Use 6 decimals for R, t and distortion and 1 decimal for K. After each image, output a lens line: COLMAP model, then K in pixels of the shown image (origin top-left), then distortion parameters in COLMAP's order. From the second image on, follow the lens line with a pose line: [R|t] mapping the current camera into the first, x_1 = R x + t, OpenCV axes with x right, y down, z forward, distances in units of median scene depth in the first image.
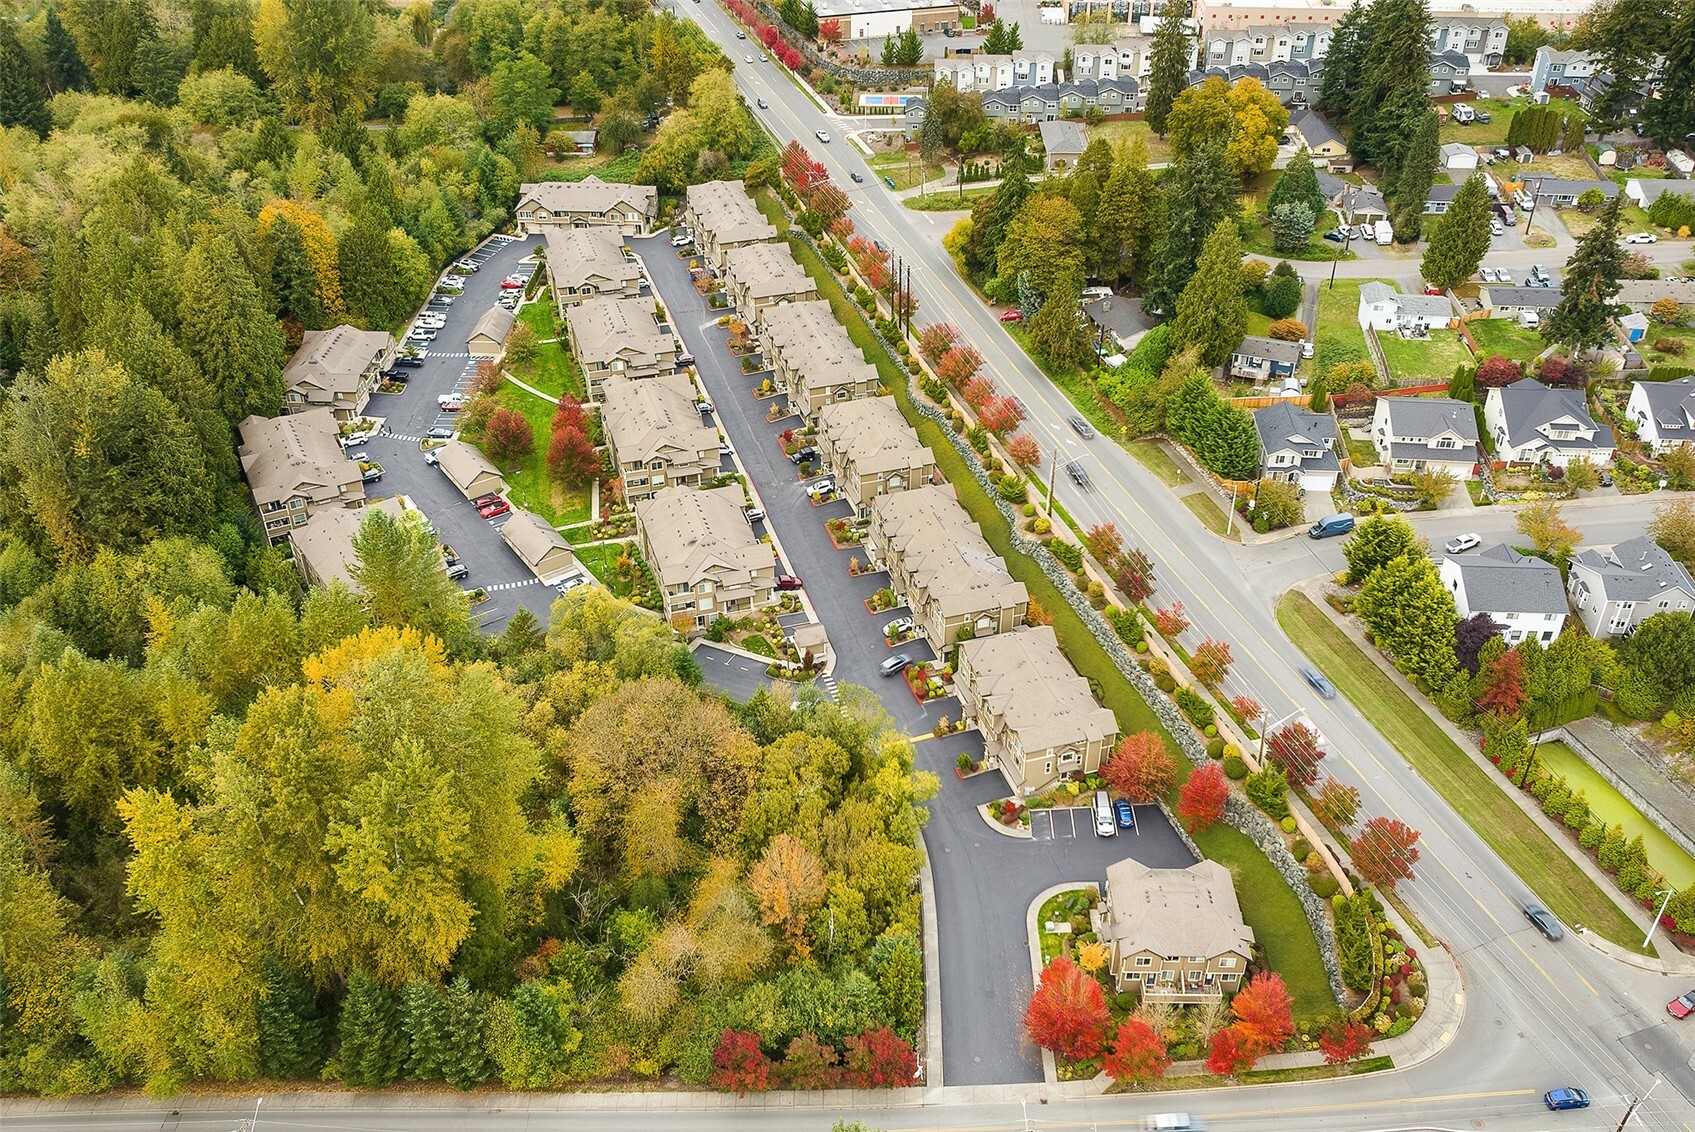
lens RADIAL K [[1420.0, 0, 847.5], [0, 1420.0, 566.0], [0, 0, 1]] dist [-0.002555, -0.003506]
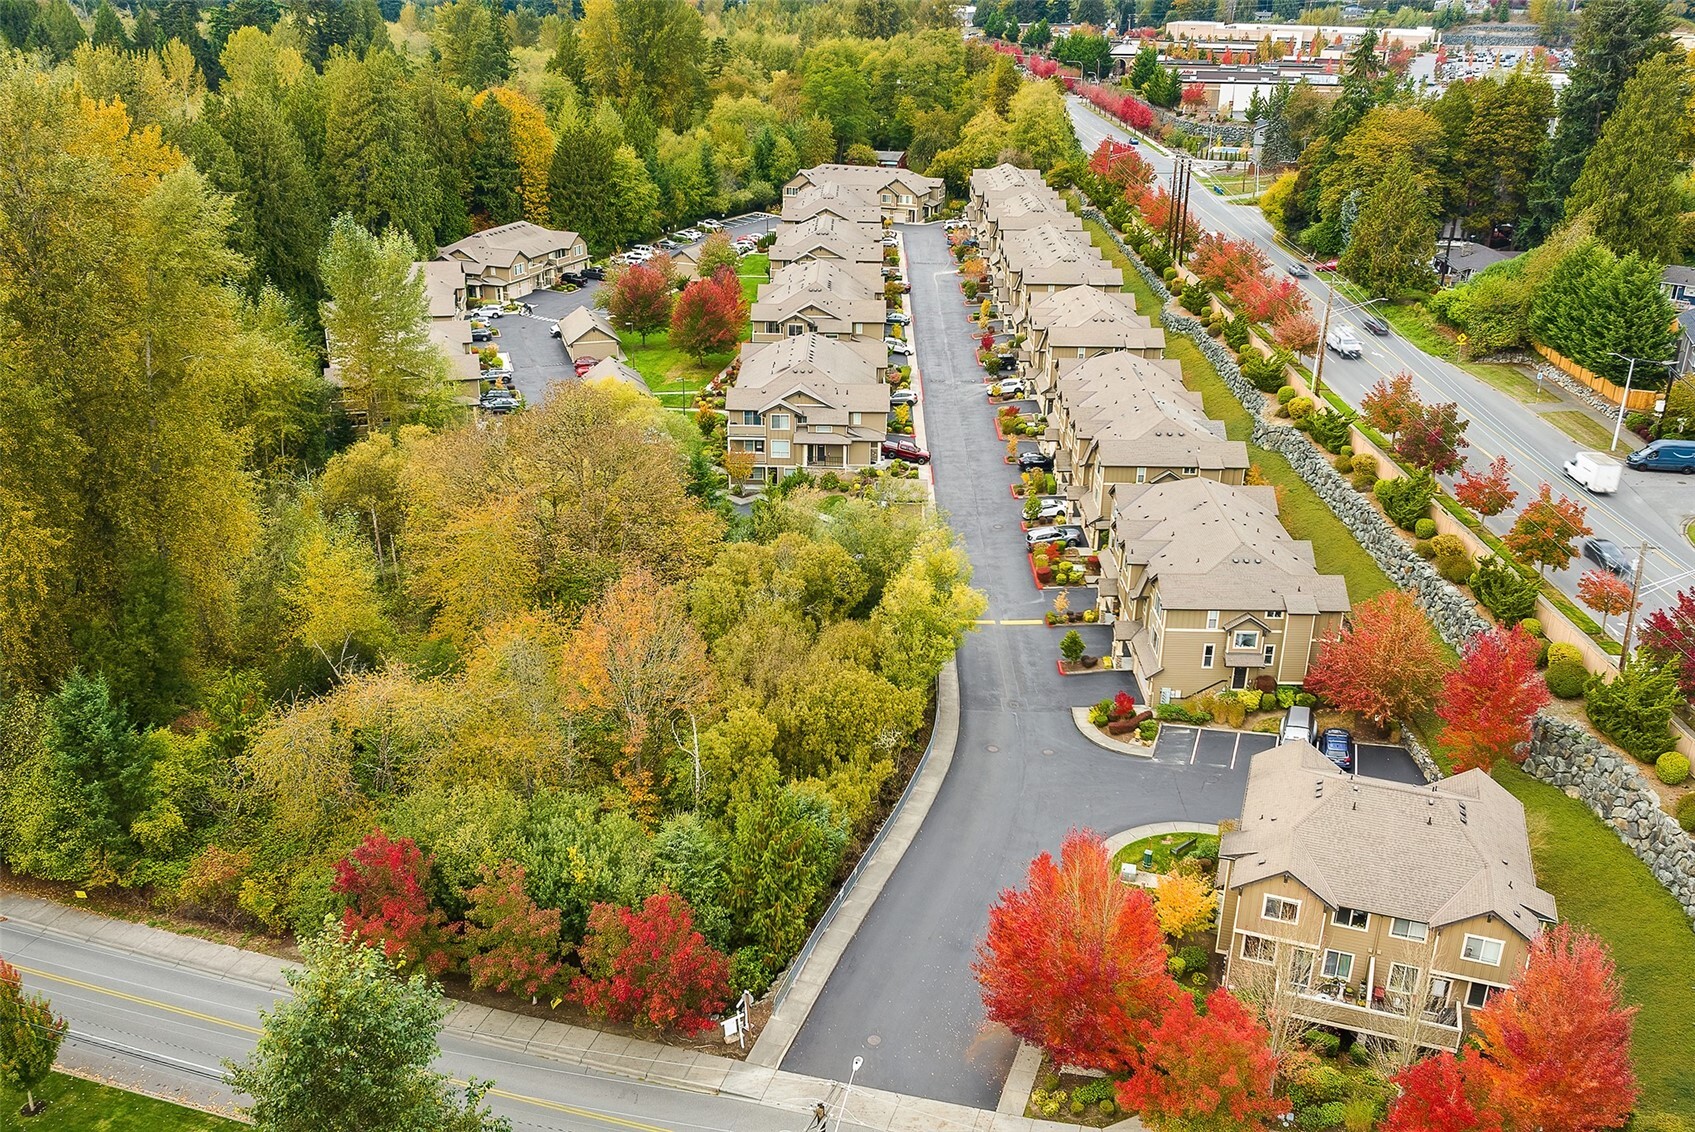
lens RADIAL K [[1398.0, 0, 847.5], [0, 1398.0, 566.0], [0, 0, 1]] dist [-0.025652, -0.004492]
pose [[0.950795, 0.137543, -0.277617, 0.132357], [-0.188906, 0.967589, -0.167590, 0.194920], [0.245569, 0.211787, 0.945961, 0.379366]]
